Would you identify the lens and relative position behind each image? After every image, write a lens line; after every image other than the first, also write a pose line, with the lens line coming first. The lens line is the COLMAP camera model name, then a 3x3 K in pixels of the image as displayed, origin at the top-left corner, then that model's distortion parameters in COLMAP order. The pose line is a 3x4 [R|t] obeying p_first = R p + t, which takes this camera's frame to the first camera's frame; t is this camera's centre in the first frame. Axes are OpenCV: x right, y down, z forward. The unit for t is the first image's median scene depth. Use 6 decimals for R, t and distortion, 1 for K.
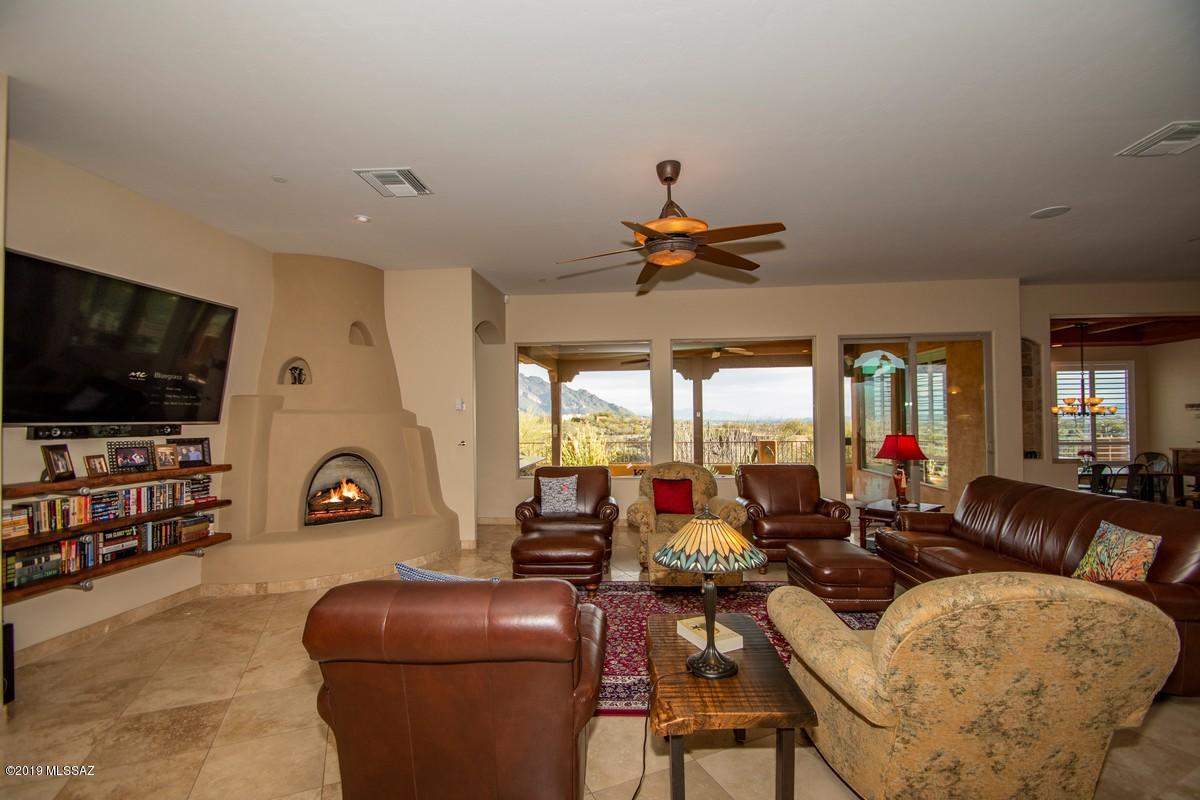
lens RADIAL K [[524.8, 0, 598.0], [0, 524.8, 410.3], [0, 0, 1]] dist [0.018390, -0.019168]
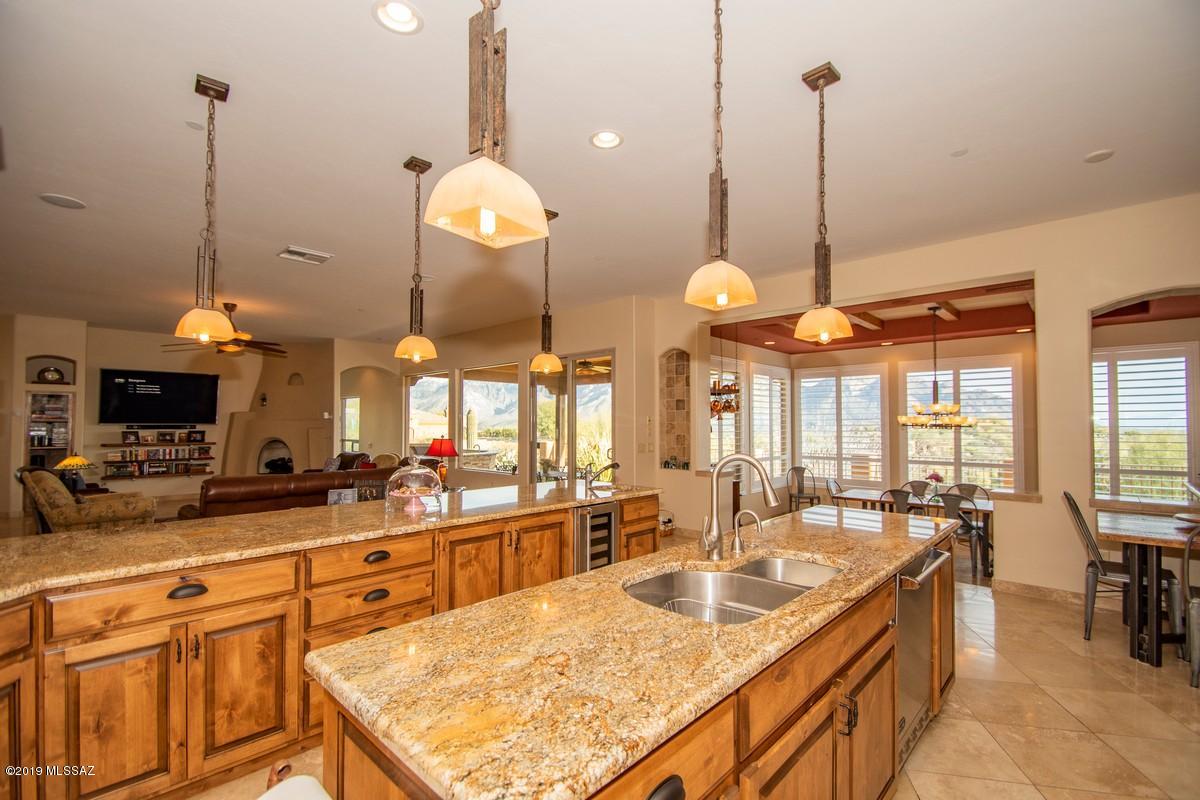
lens RADIAL K [[524.8, 0, 598.0], [0, 524.8, 410.3], [0, 0, 1]] dist [0.018390, -0.019168]
pose [[0.790956, -0.004895, -0.611854, 1.759319], [0.000579, 0.999974, -0.007252, -0.018377], [0.611873, 0.005381, 0.790937, 0.161611]]
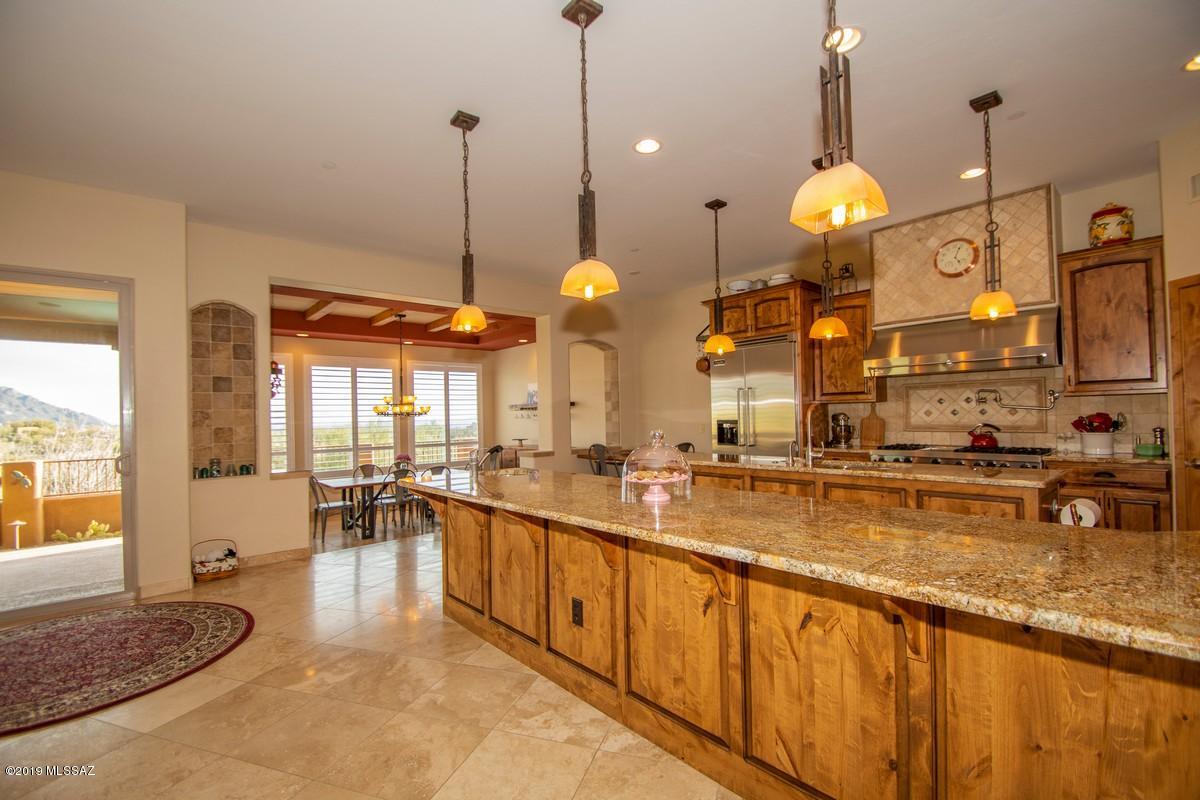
lens RADIAL K [[524.8, 0, 598.0], [0, 524.8, 410.3], [0, 0, 1]] dist [0.018390, -0.019168]
pose [[0.683524, 0.001283, 0.729927, 0.858564], [0.006458, 0.999949, -0.007805, 0.016708], [-0.729899, 0.010049, 0.683481, 0.219824]]
